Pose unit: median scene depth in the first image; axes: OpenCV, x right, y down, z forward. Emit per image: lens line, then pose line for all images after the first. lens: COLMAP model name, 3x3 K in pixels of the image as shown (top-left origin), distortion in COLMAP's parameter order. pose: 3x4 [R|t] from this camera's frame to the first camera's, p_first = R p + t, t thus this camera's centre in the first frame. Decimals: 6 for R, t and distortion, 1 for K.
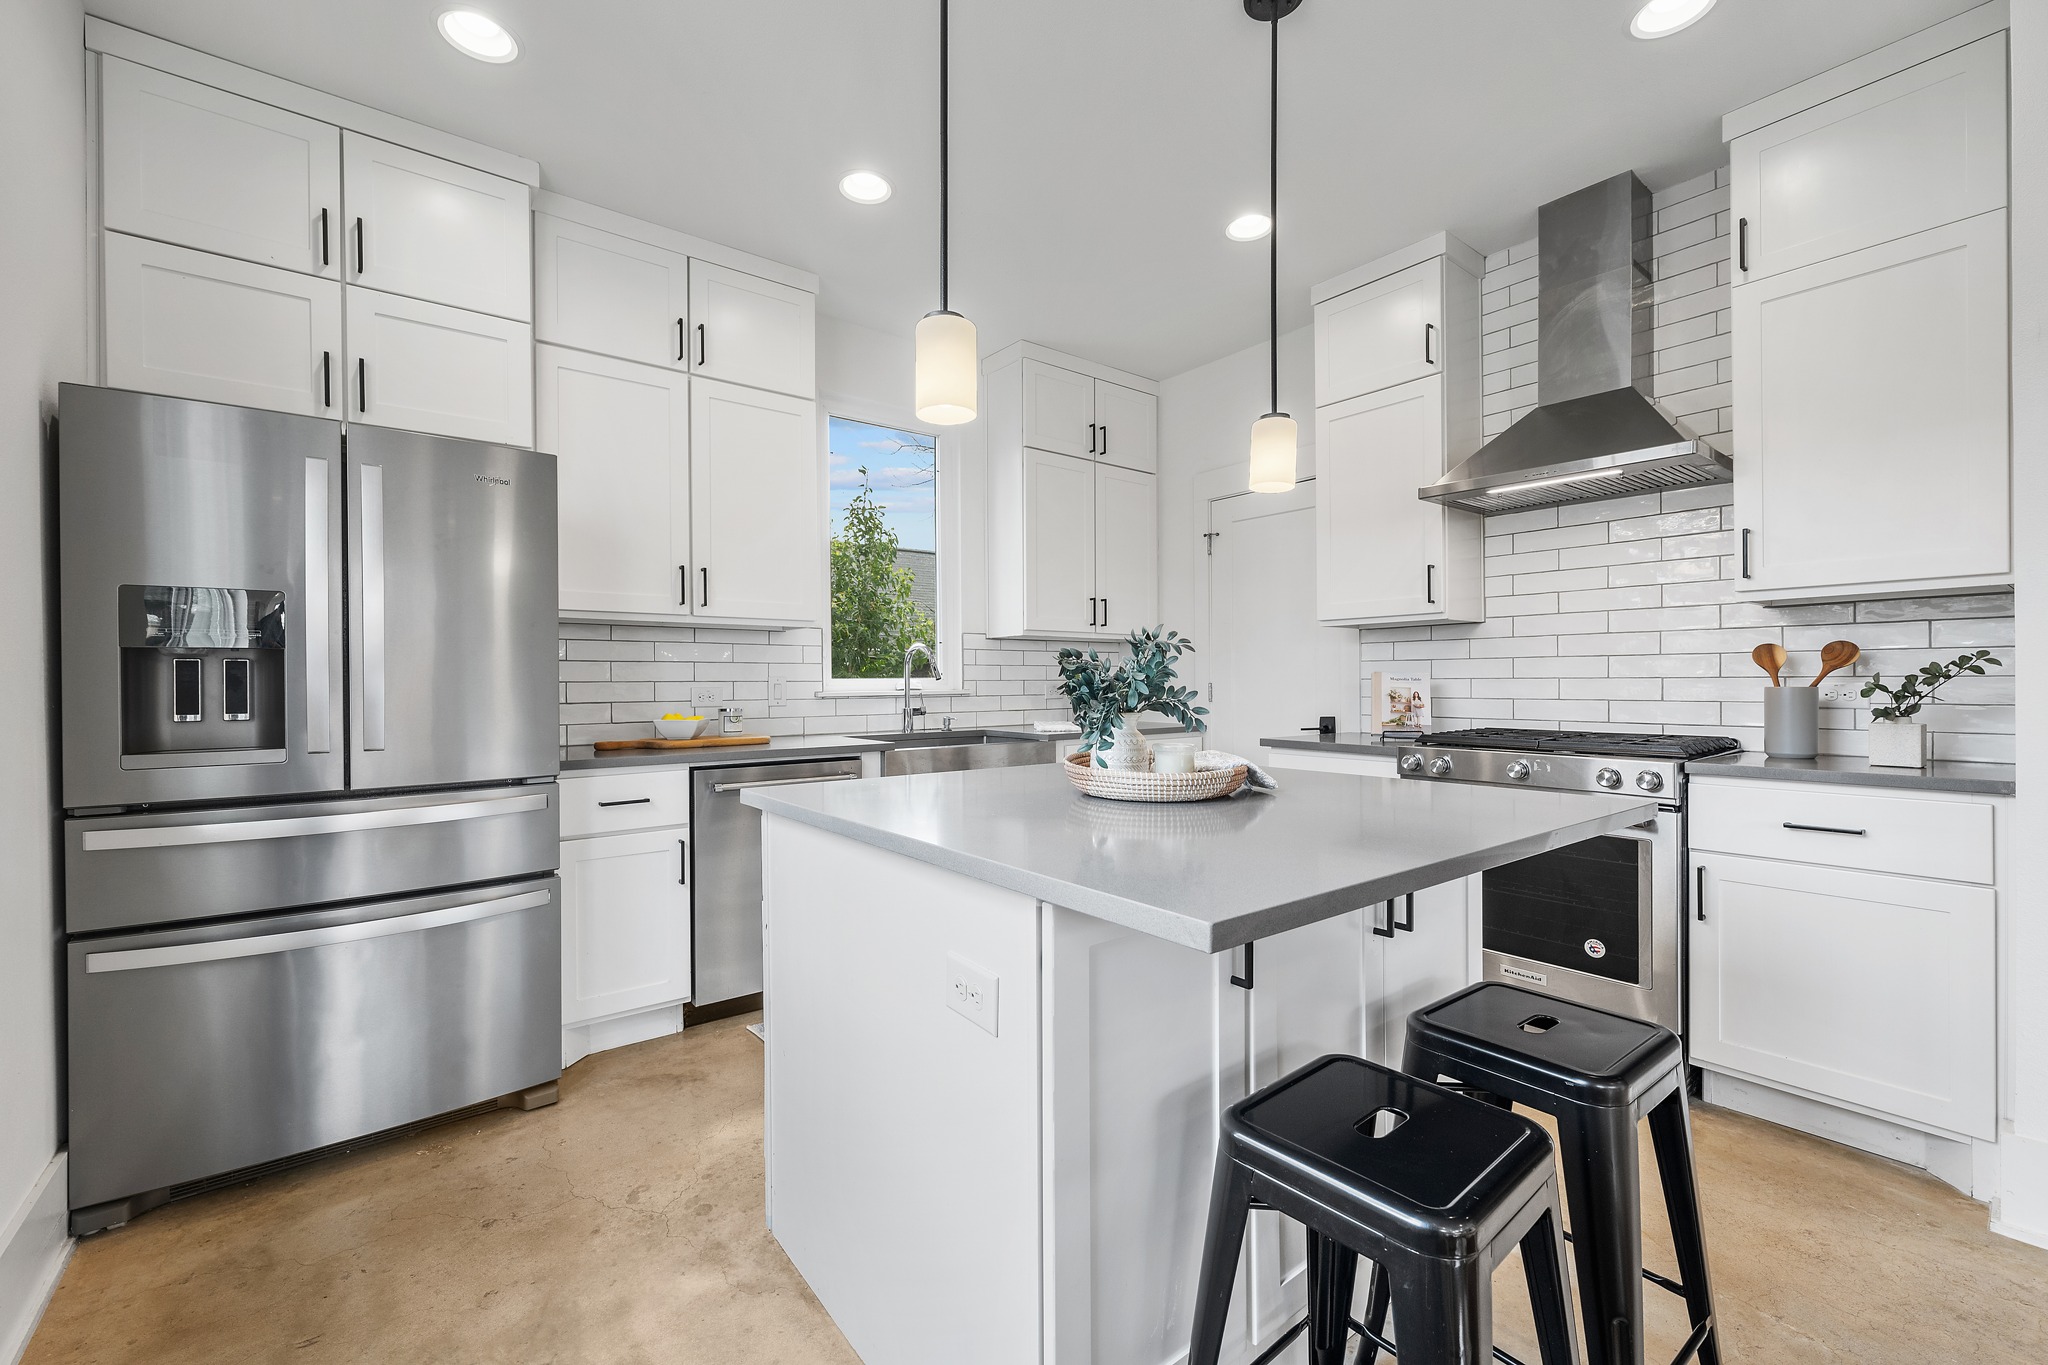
lens RADIAL K [[809.8, 0, 1030.0], [0, 809.8, 683.8], [0, 0, 1]] dist [-0.002739, 0.001638]
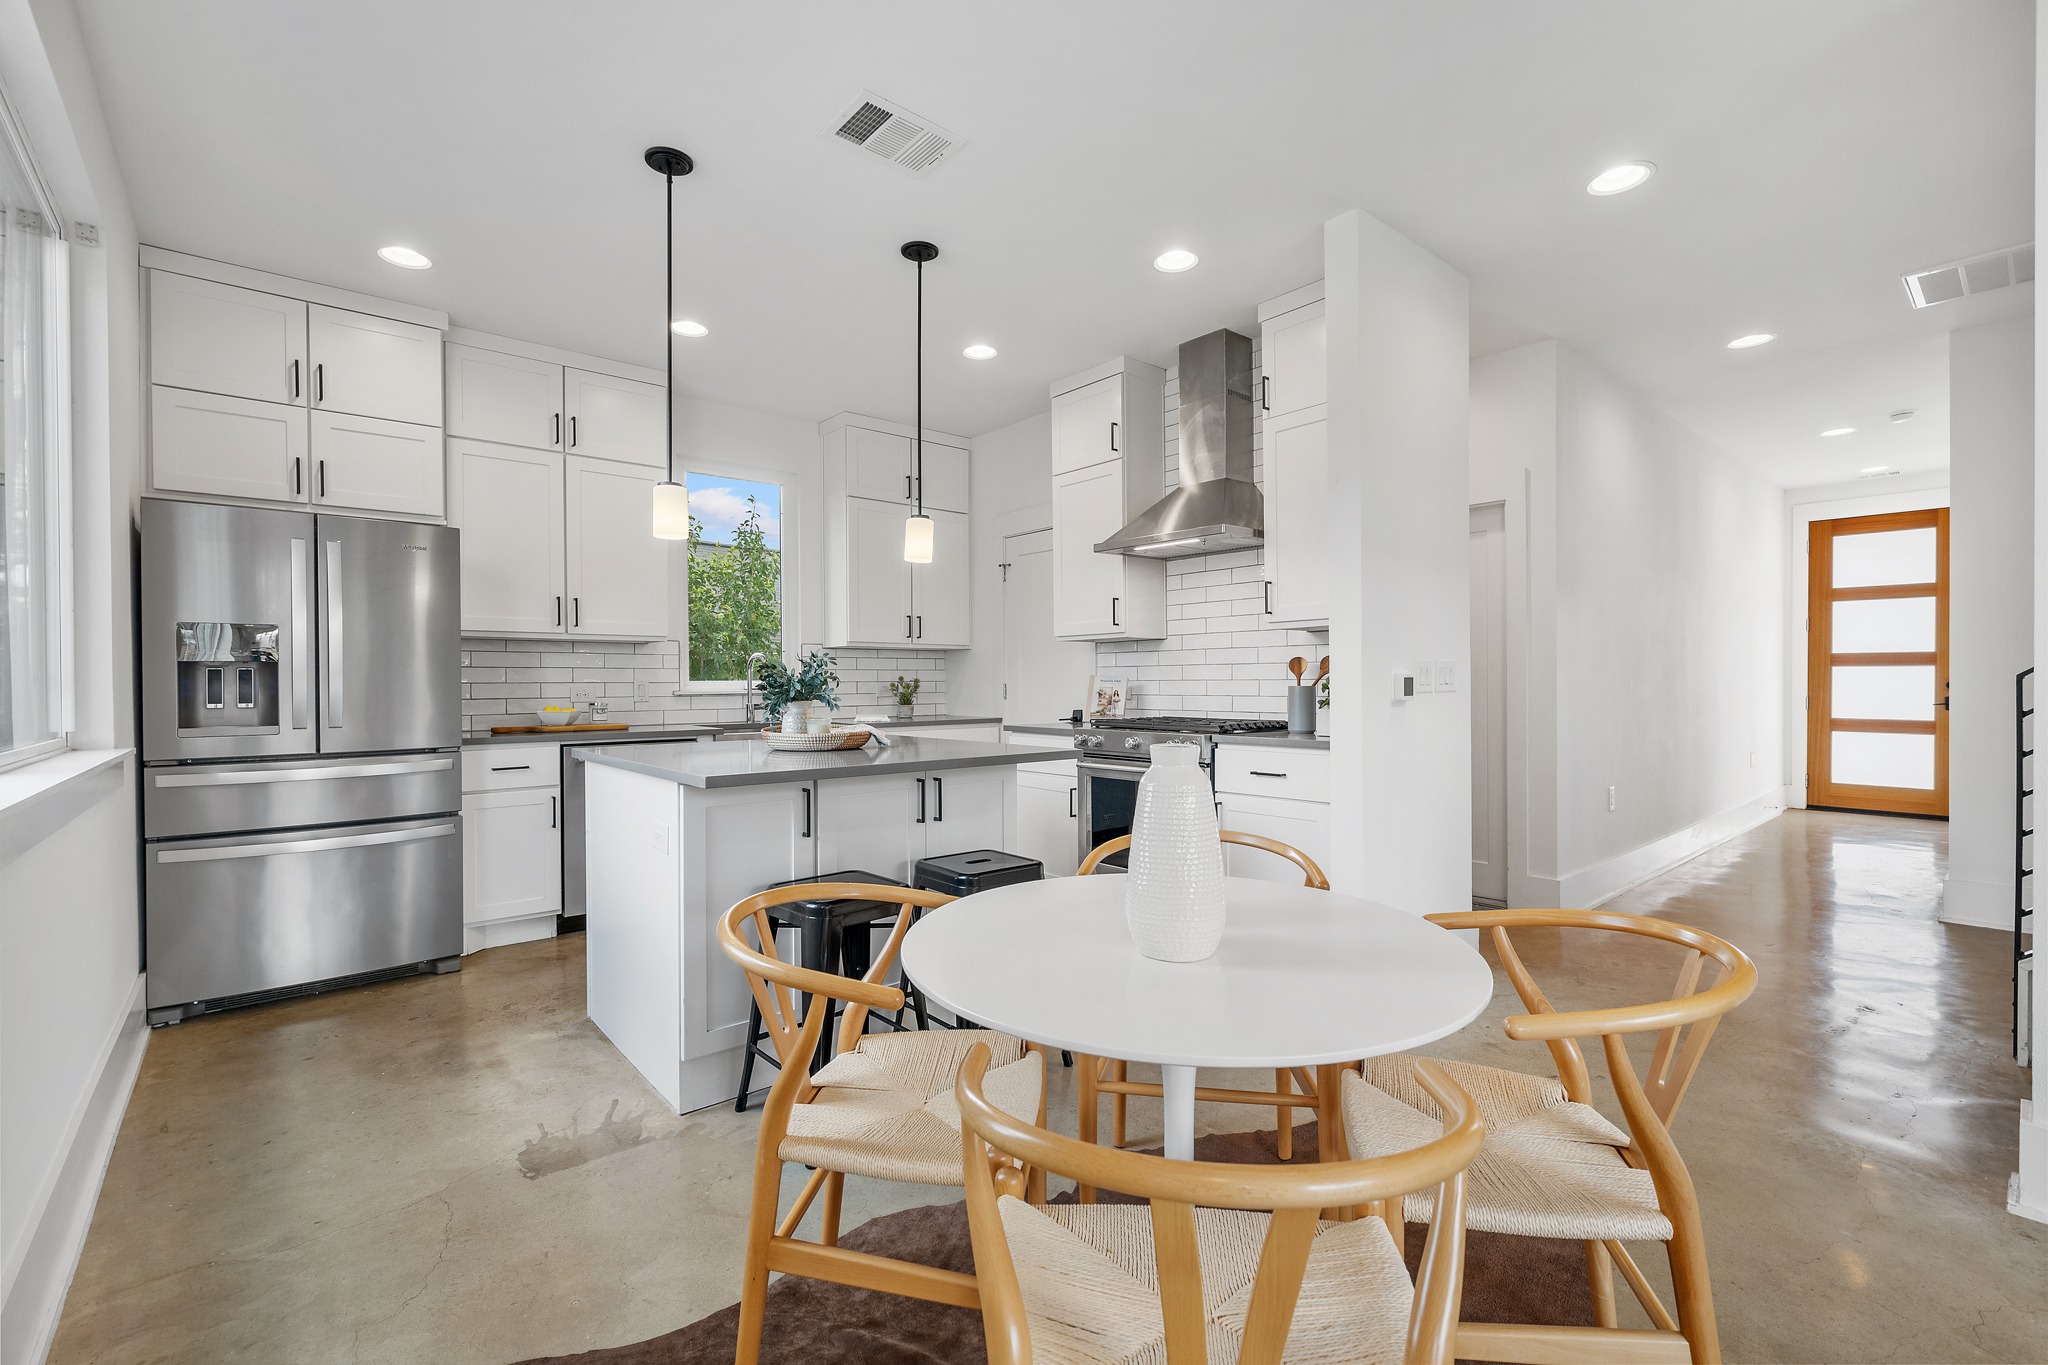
lens RADIAL K [[868.6, 0, 1033.5], [0, 868.6, 684.3], [0, 0, 1]] dist [0.003791, -0.000897]
pose [[0.999269, -0.000195, 0.038223, 0.367383], [0.000253, 0.999999, -0.001499, 0.002658], [-0.038223, 0.001508, 0.999268, -0.573654]]
